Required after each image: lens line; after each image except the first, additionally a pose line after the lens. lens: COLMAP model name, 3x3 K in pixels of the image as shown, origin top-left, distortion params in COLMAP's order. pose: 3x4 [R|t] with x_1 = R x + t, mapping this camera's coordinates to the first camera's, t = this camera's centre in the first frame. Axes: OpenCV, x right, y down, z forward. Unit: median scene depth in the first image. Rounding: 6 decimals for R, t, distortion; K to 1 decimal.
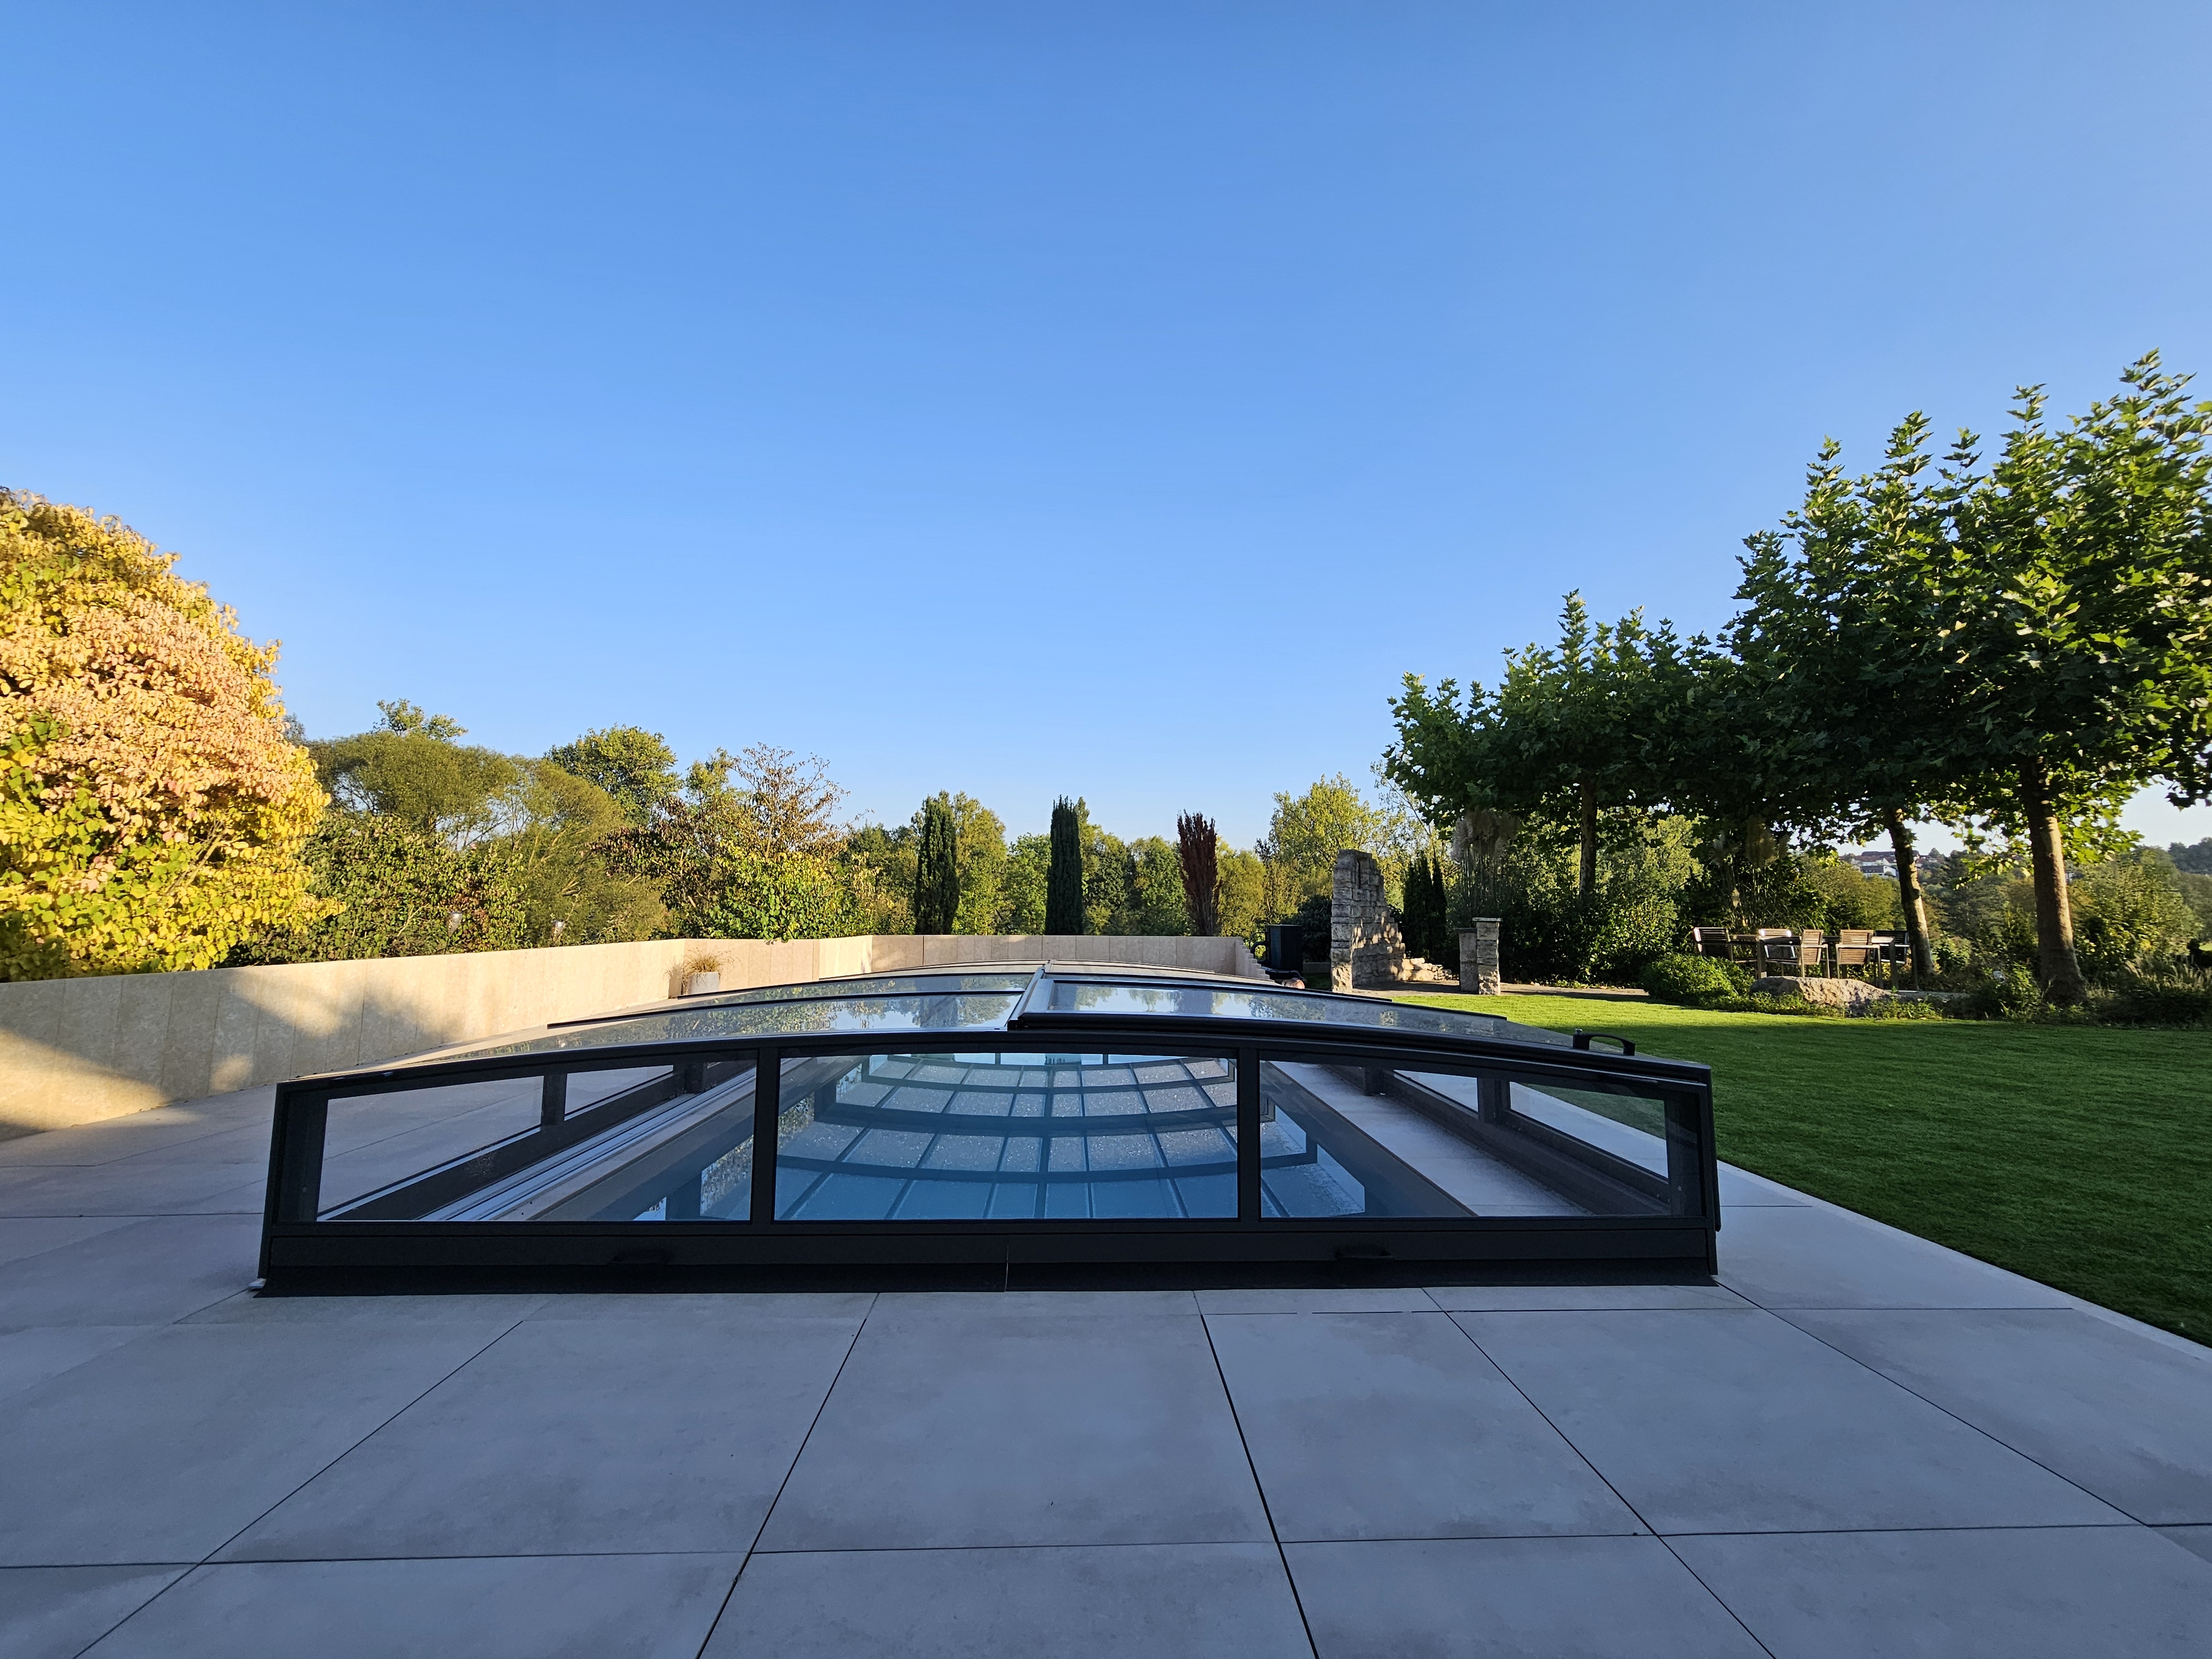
lens RADIAL K [[910.0, 0, 1098.7], [0, 910.0, 814.5], [0, 0, 1]] dist [-0.000743, 0.000196]
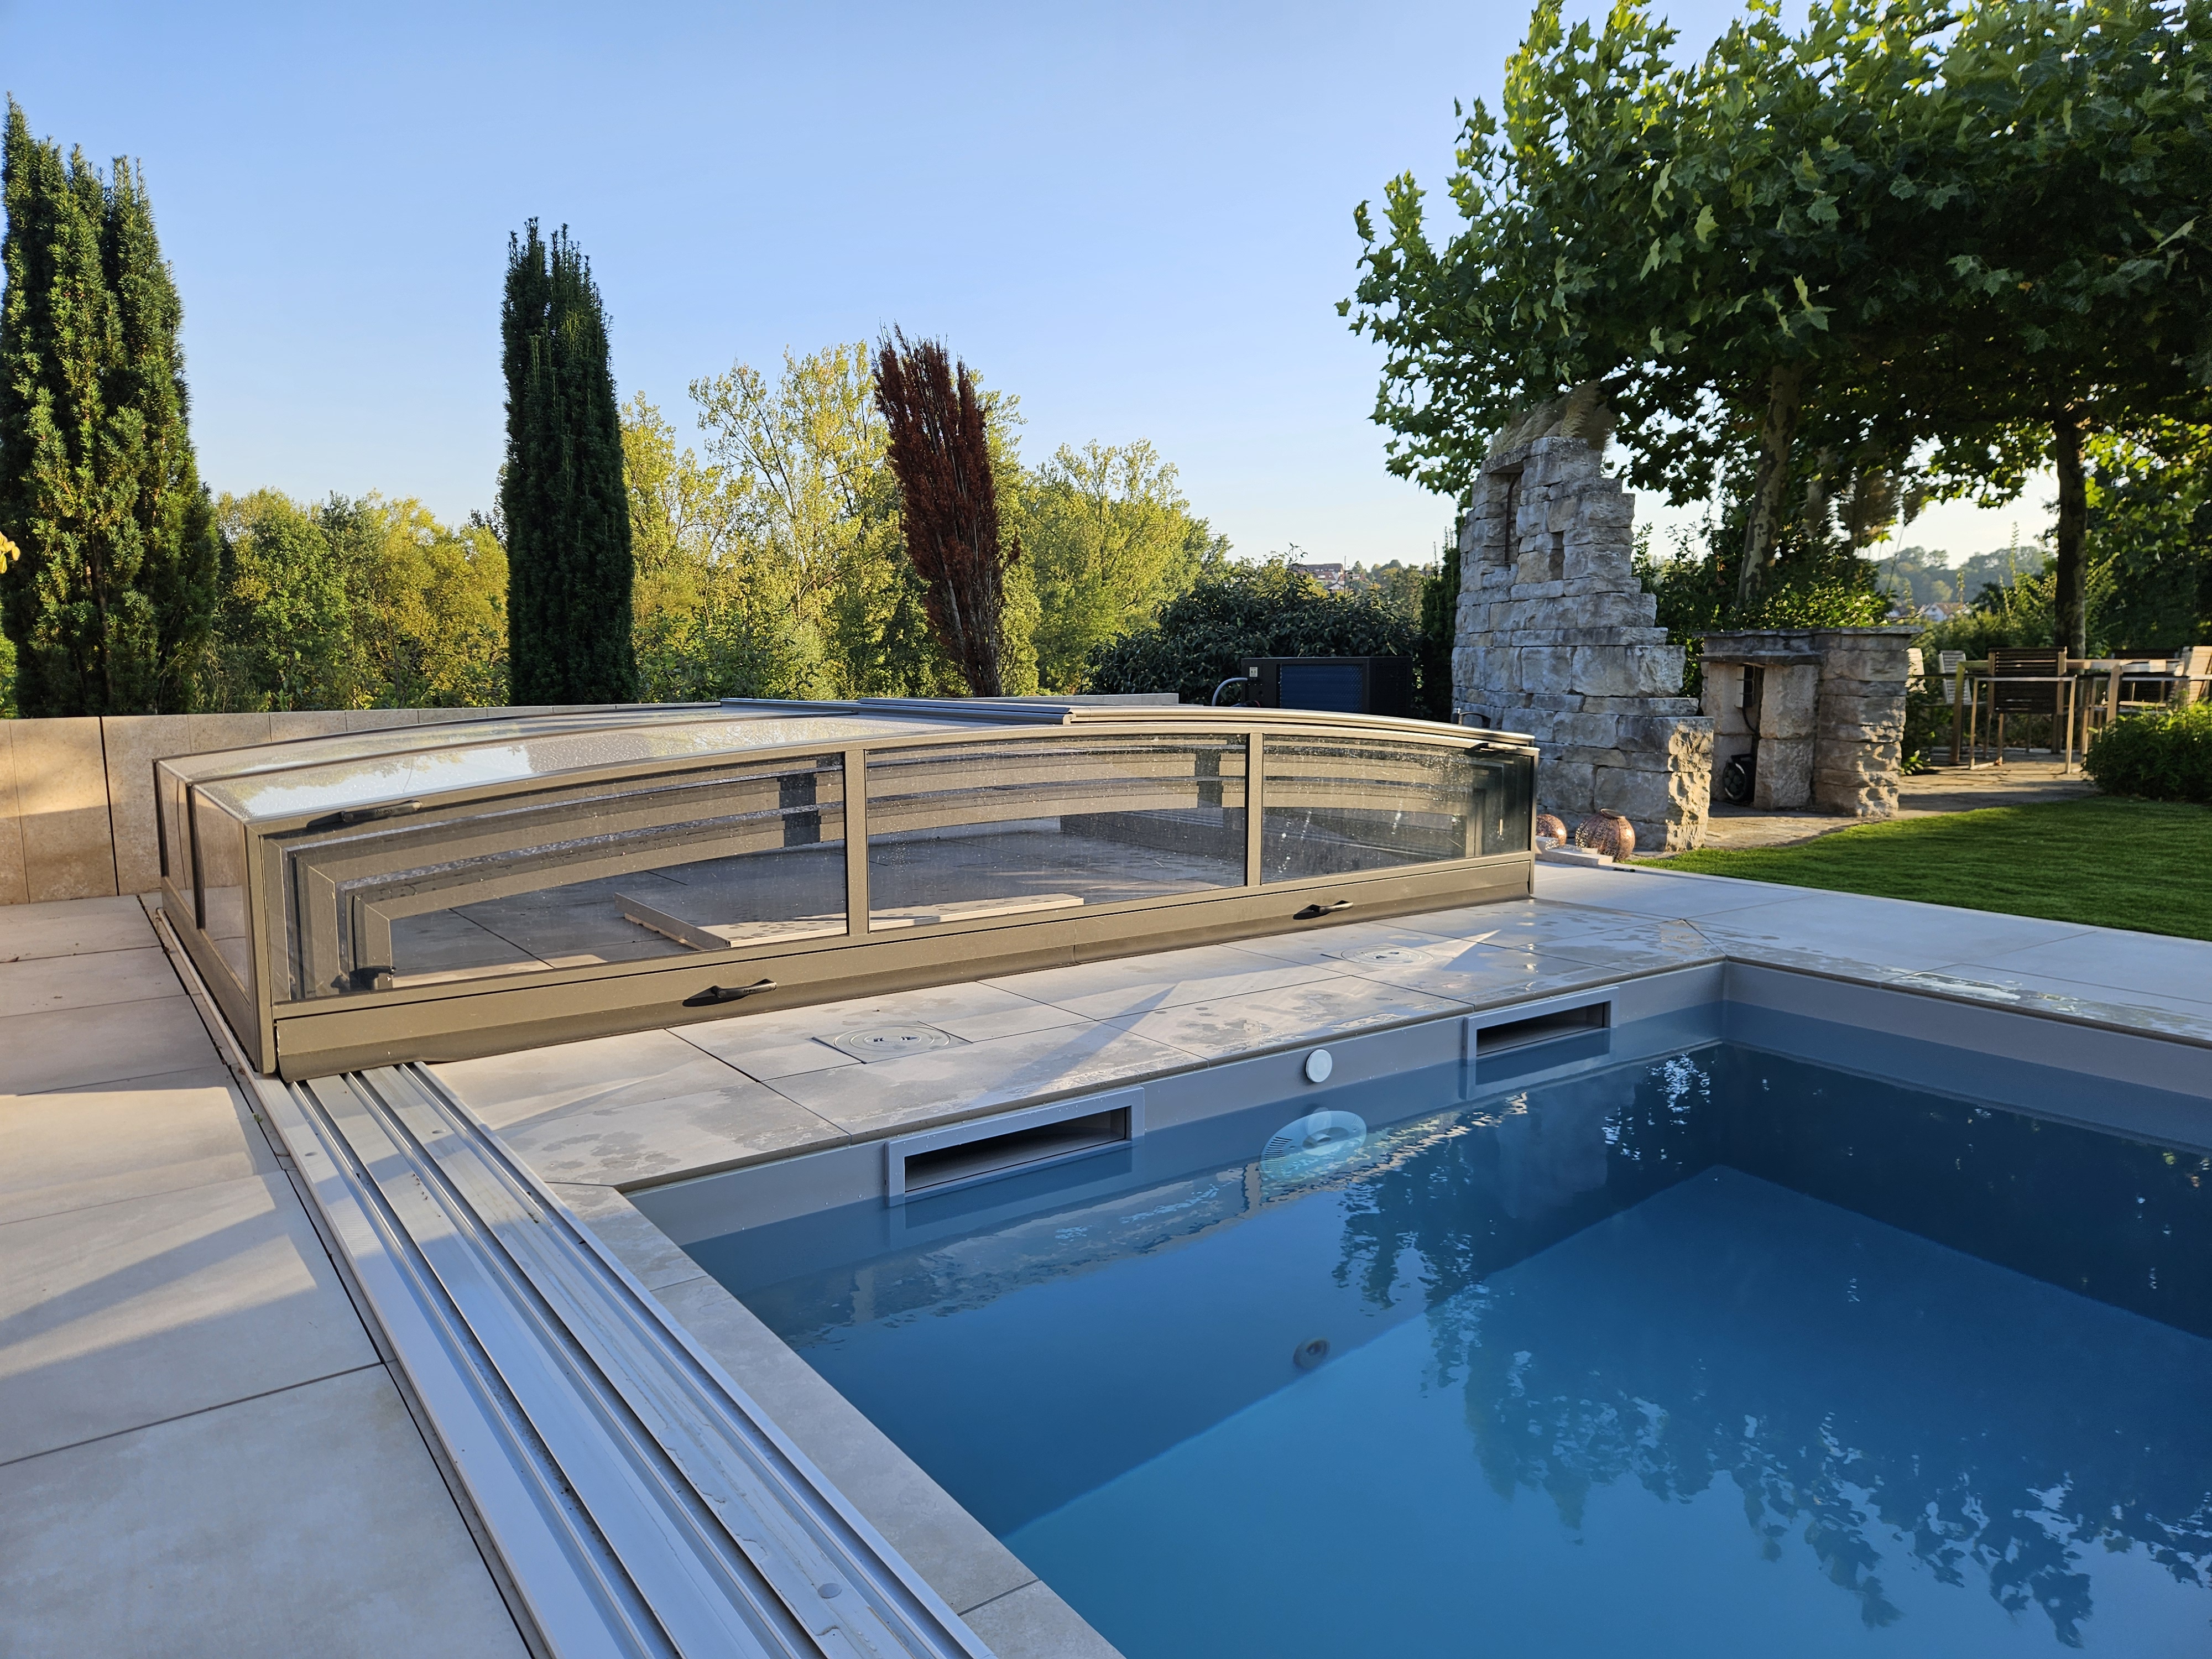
lens RADIAL K [[1471.3, 0, 1096.8], [0, 1471.3, 848.1], [0, 0, 1]] dist [0.077206, -0.063626]
pose [[0.834298, -0.082563, 0.545096, -0.190124], [-0.049935, 0.973342, 0.223856, 0.065755], [-0.549047, -0.213981, 0.807935, 0.534045]]
